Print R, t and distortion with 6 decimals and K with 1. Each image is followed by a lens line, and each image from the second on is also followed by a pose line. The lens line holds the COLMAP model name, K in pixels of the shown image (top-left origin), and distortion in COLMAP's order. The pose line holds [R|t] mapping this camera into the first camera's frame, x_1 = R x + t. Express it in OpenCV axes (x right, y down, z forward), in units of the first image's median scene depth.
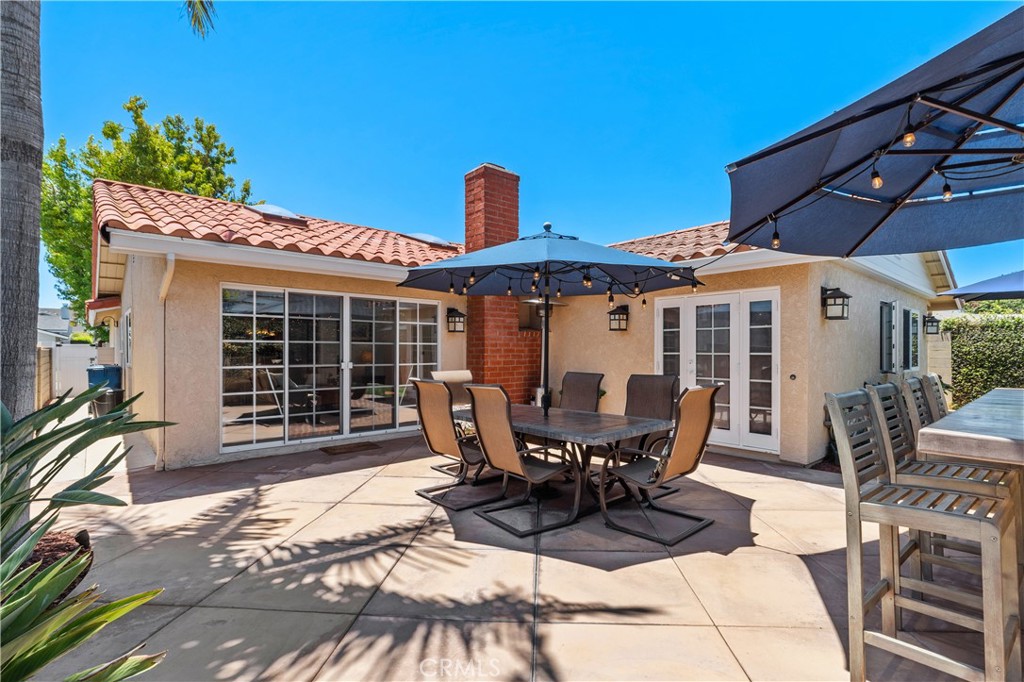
lens RADIAL K [[462.5, 0, 509.4], [0, 462.5, 332.9], [0, 0, 1]] dist [0.000778, -0.000343]
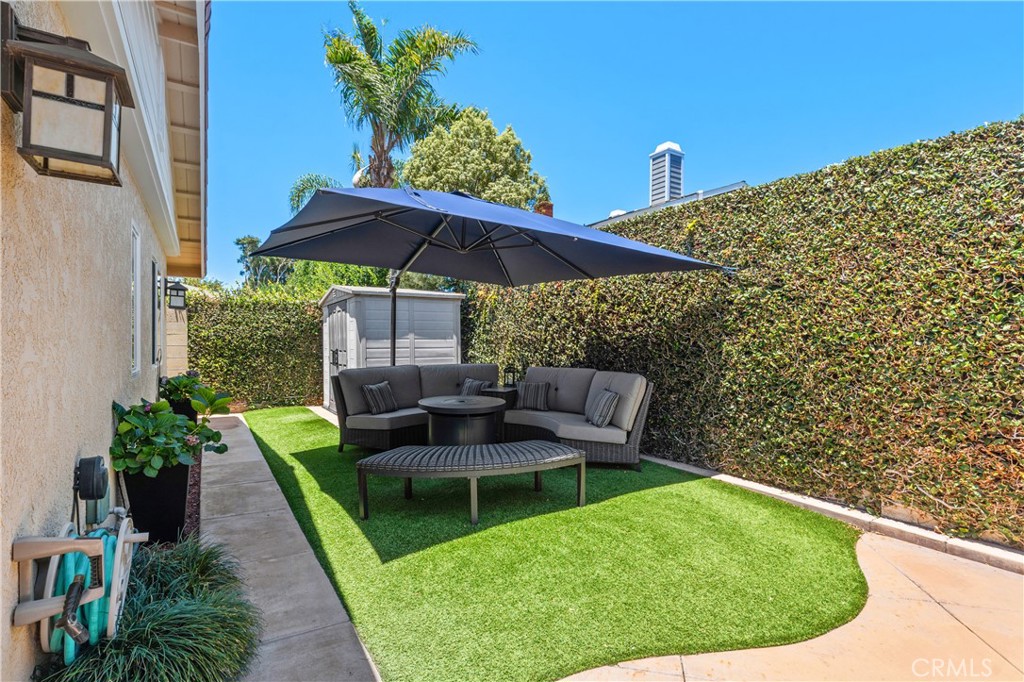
lens RADIAL K [[518.8, 0, 519.8], [0, 518.8, 344.9], [0, 0, 1]] dist [0.000342, -0.000258]
pose [[0.164428, 0.004783, 0.986377, 0.680045], [-0.058440, 0.998279, 0.004901, 0.059317], [-0.984656, -0.058449, 0.164425, 1.017611]]
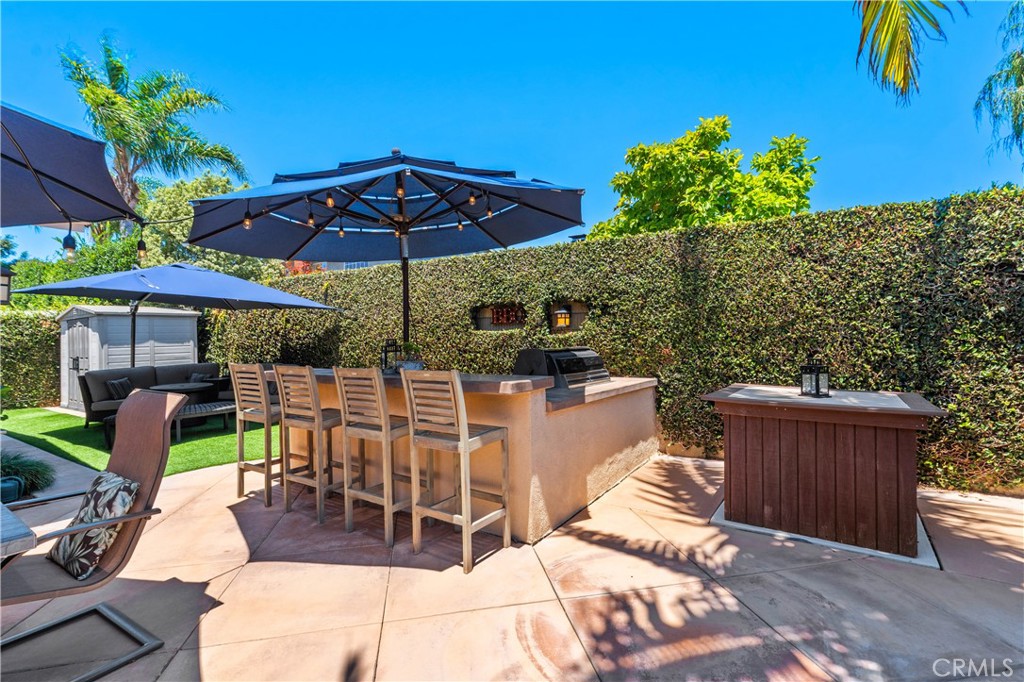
lens RADIAL K [[462.5, 0, 528.9], [0, 462.5, 333.6], [0, 0, 1]] dist [0.000778, -0.000343]
pose [[-0.277983, 0.022207, 0.960329, -0.326421], [-0.030276, 0.999033, -0.031866, 0.016412], [-0.960109, -0.037933, -0.277042, 0.519366]]
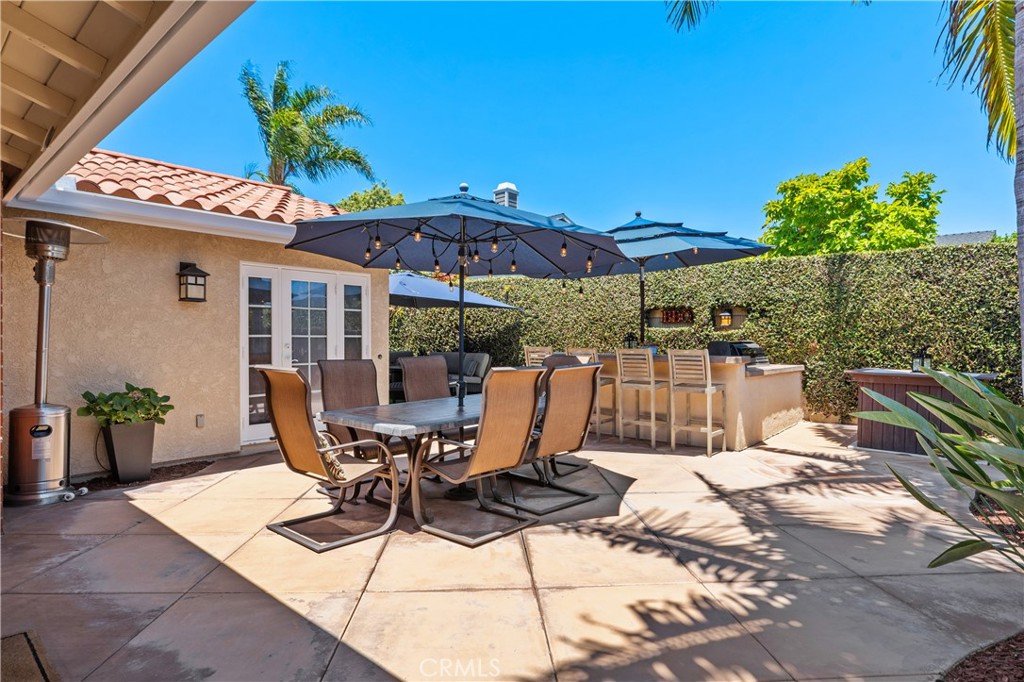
lens RADIAL K [[541.0, 0, 536.0], [0, 541.0, 346.8], [0, 0, 1]] dist [0.005444, -0.000473]
pose [[-0.150506, -0.010652, 0.988552, -1.039441], [-0.047782, 0.998852, 0.003488, 0.061199], [-0.987454, -0.046710, -0.150842, 1.116046]]
